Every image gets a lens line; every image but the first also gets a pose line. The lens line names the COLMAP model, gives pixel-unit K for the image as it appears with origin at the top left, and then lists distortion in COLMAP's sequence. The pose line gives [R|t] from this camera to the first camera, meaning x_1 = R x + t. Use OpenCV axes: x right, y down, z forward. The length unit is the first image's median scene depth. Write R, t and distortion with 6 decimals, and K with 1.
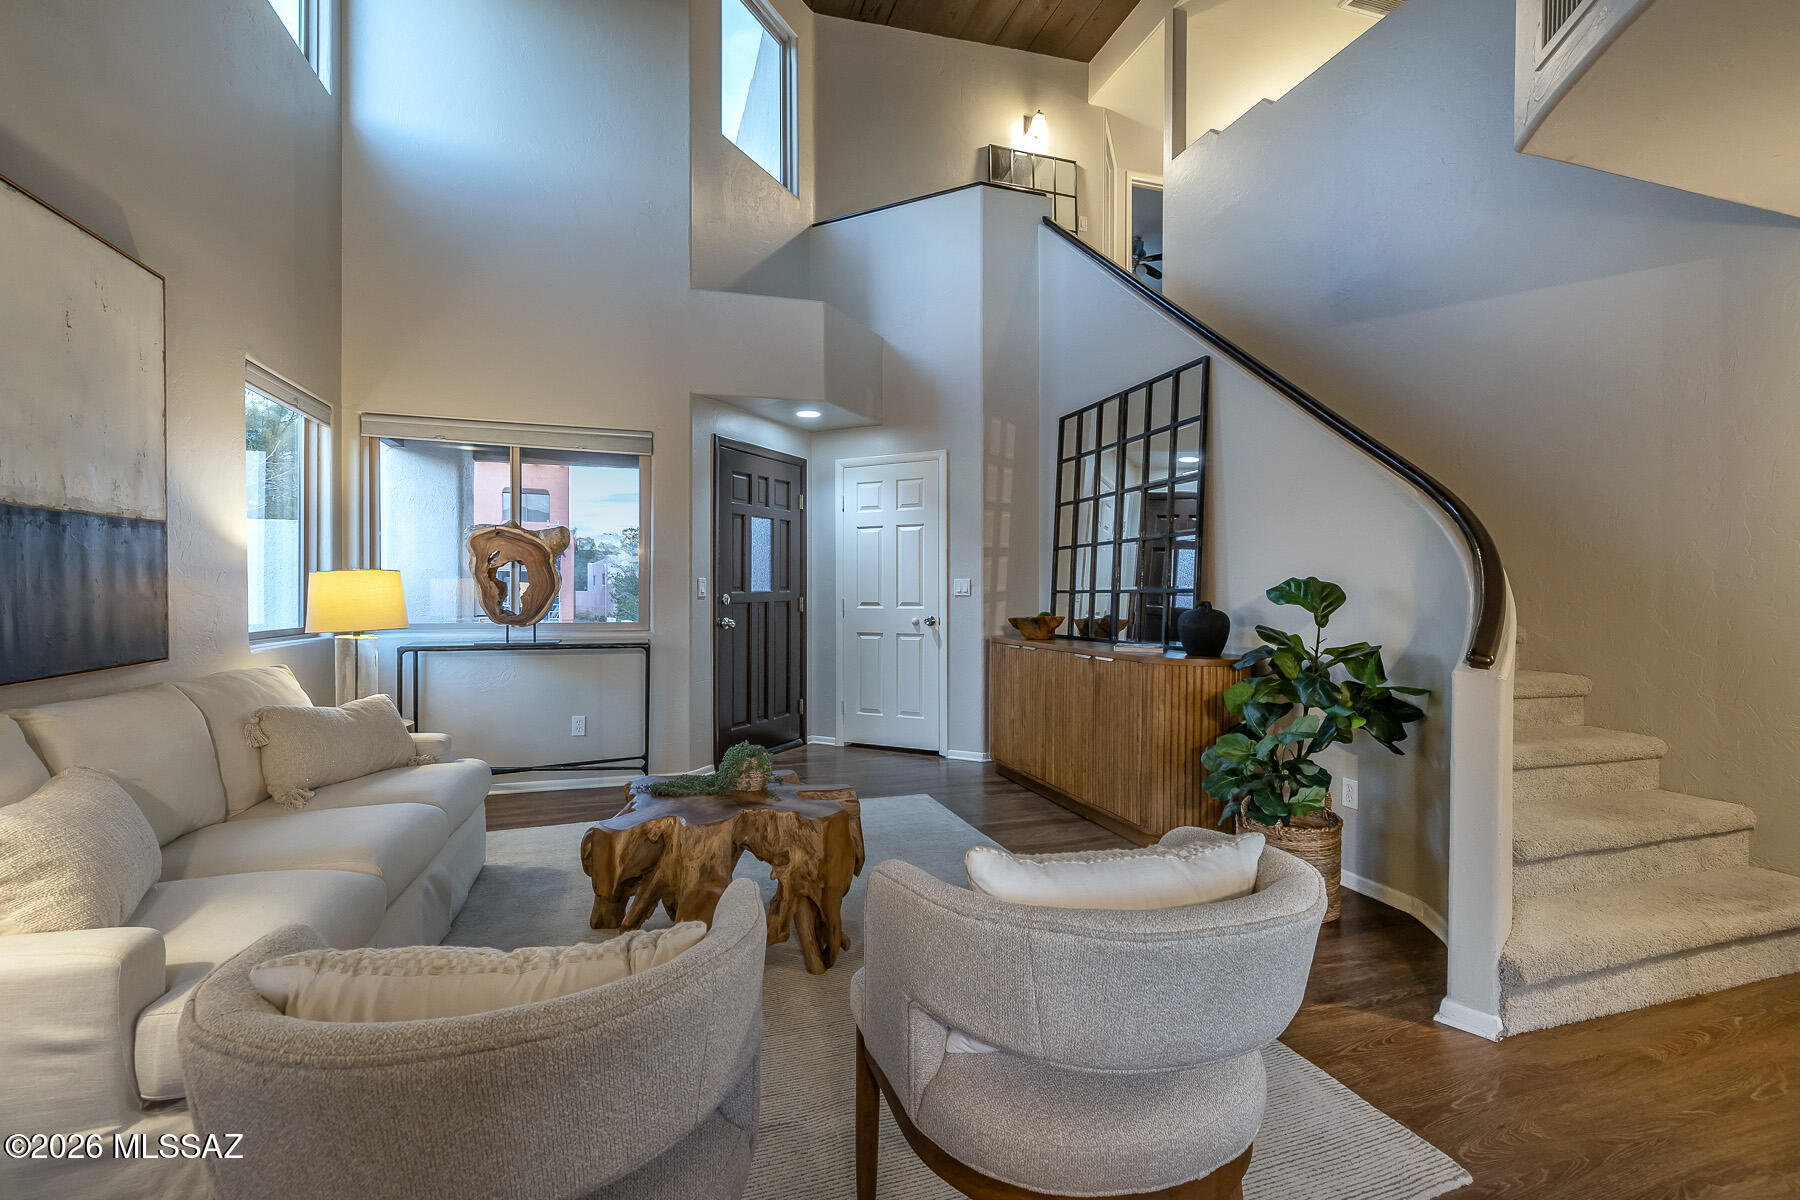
lens RADIAL K [[777.2, 0, 851.4], [0, 777.2, 609.6], [0, 0, 1]] dist [0.002860, -0.000875]
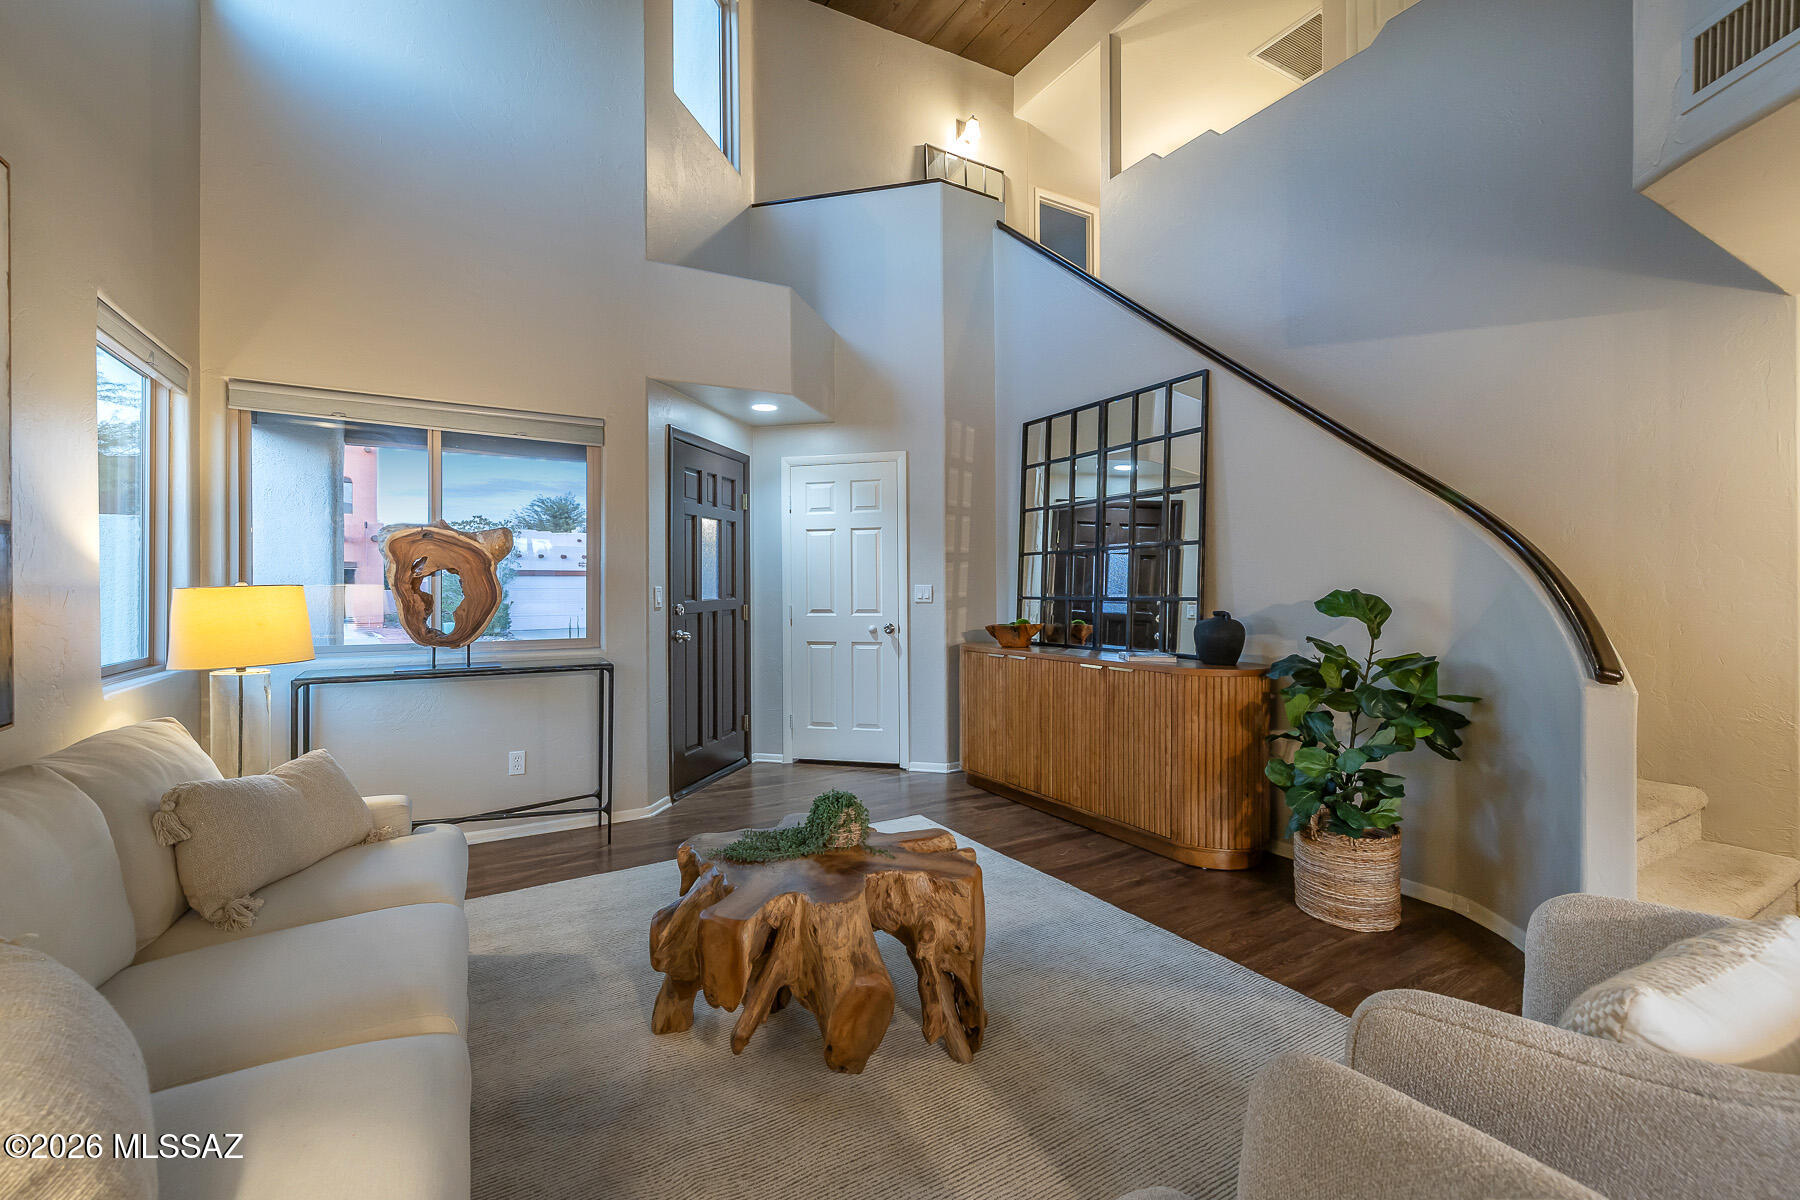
lens RADIAL K [[777.2, 0, 892.6], [0, 777.2, 601.2], [0, 0, 1]] dist [0.002860, -0.000875]
pose [[0.973930, -0.009375, 0.226654, -0.156034], [0.011367, 0.999907, -0.007484, -0.016562], [-0.226563, 0.009865, 0.973946, 0.089823]]
